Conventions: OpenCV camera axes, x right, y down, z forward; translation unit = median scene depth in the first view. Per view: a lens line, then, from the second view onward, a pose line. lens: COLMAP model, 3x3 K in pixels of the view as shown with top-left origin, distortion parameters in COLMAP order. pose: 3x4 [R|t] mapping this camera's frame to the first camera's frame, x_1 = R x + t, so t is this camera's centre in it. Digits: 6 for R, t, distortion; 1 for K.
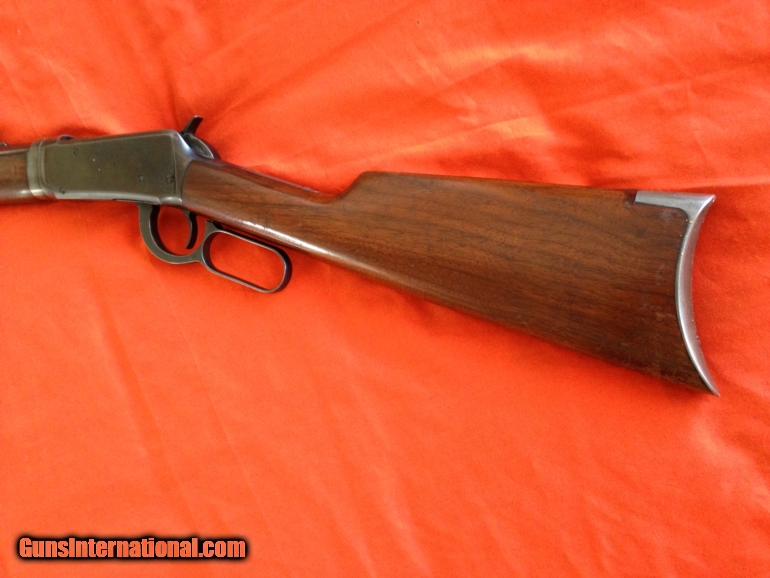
lens RADIAL K [[704.3, 0, 385.0], [0, 704.3, 289.0], [0, 0, 1]] dist [0.177609, -0.267365]
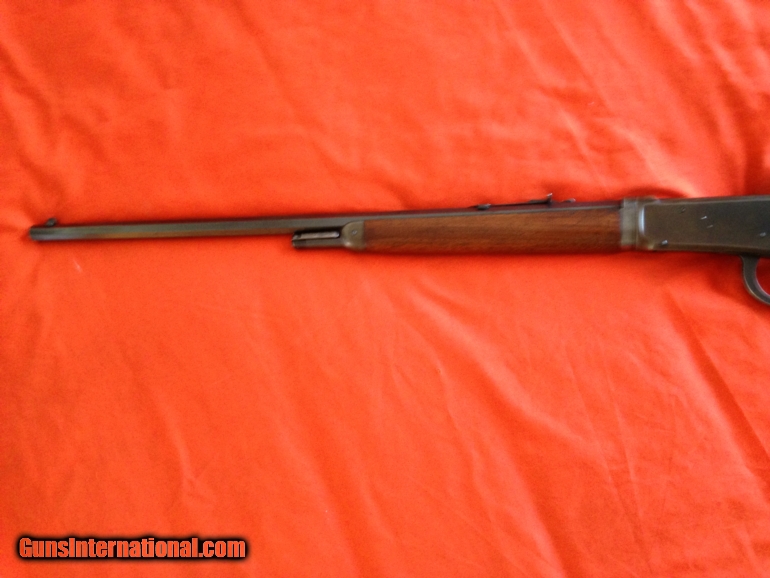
lens RADIAL K [[704.3, 0, 385.0], [0, 704.3, 289.0], [0, 0, 1]] dist [0.177609, -0.267365]
pose [[0.984871, 0.023545, 0.171684, -1.349265], [-0.012201, 0.997690, -0.066833, 0.024008], [-0.172861, 0.063728, 0.982882, -0.058950]]
